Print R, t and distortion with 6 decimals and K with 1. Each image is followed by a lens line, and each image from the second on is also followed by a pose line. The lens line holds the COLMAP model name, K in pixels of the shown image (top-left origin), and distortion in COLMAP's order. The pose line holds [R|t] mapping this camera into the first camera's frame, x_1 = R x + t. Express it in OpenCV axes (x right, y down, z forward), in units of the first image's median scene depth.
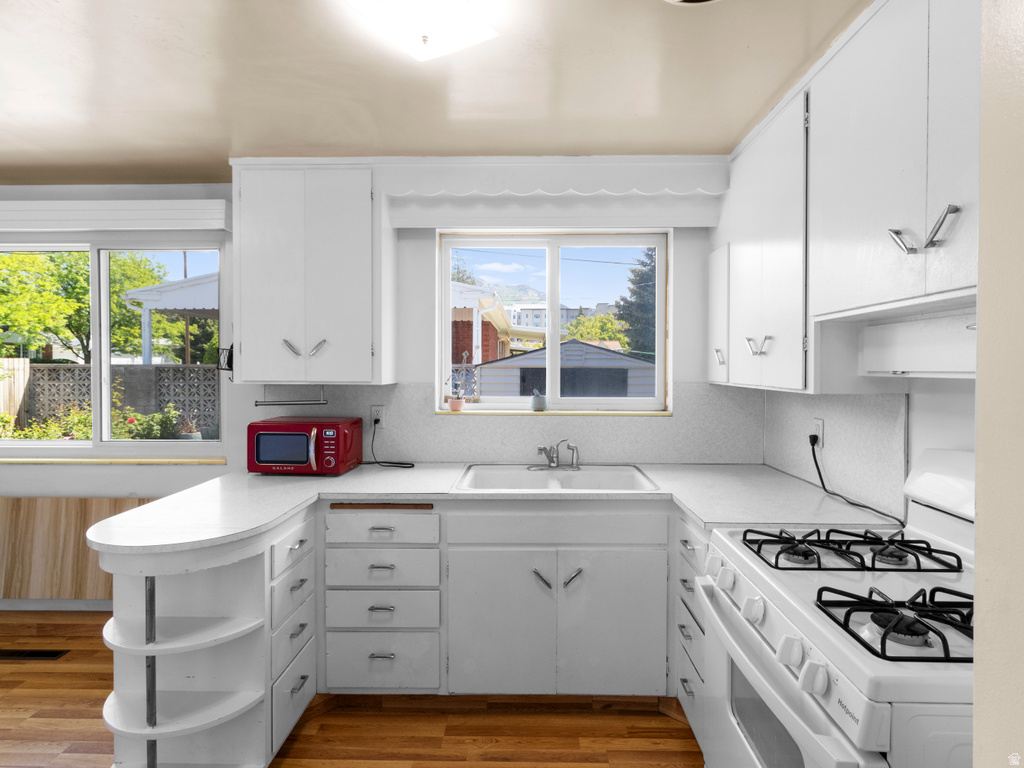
lens RADIAL K [[533.6, 0, 520.5], [0, 533.6, 384.1], [0, 0, 1]] dist [0.000992, -0.000014]
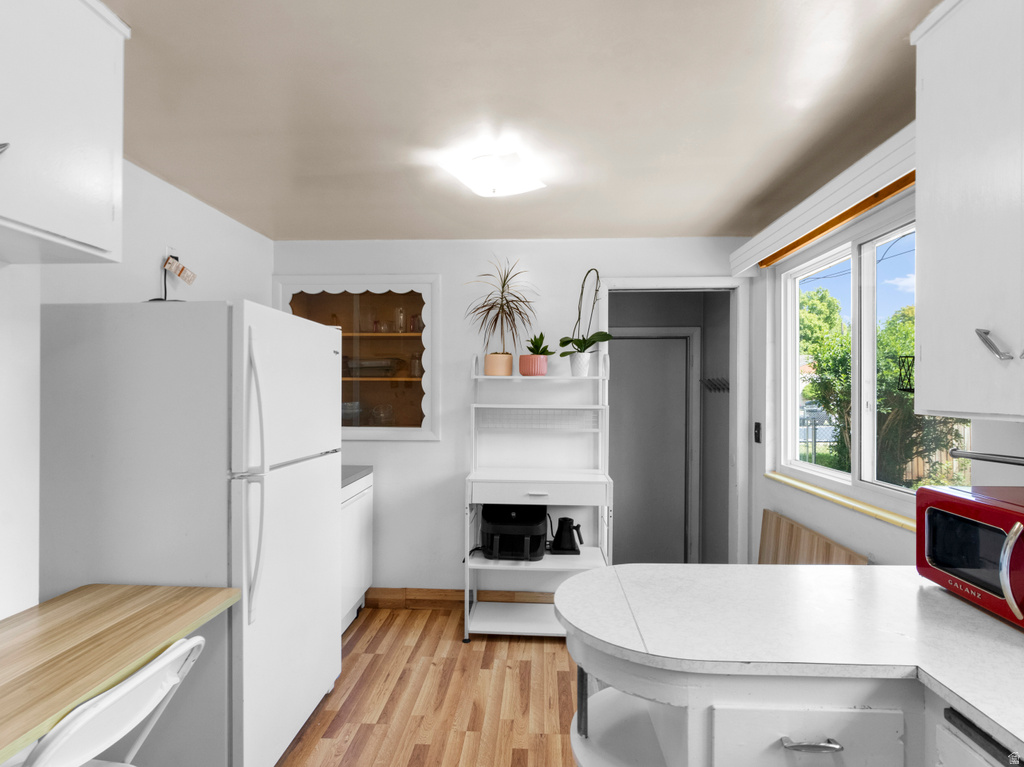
lens RADIAL K [[533.6, 0, 520.5], [0, 533.6, 383.6], [0, 0, 1]] dist [0.000992, -0.000014]
pose [[-0.019654, -0.012011, -0.999735, 0.071070], [-0.035535, 0.999304, -0.011307, -0.010012], [0.999175, 0.035303, -0.020067, 0.704533]]
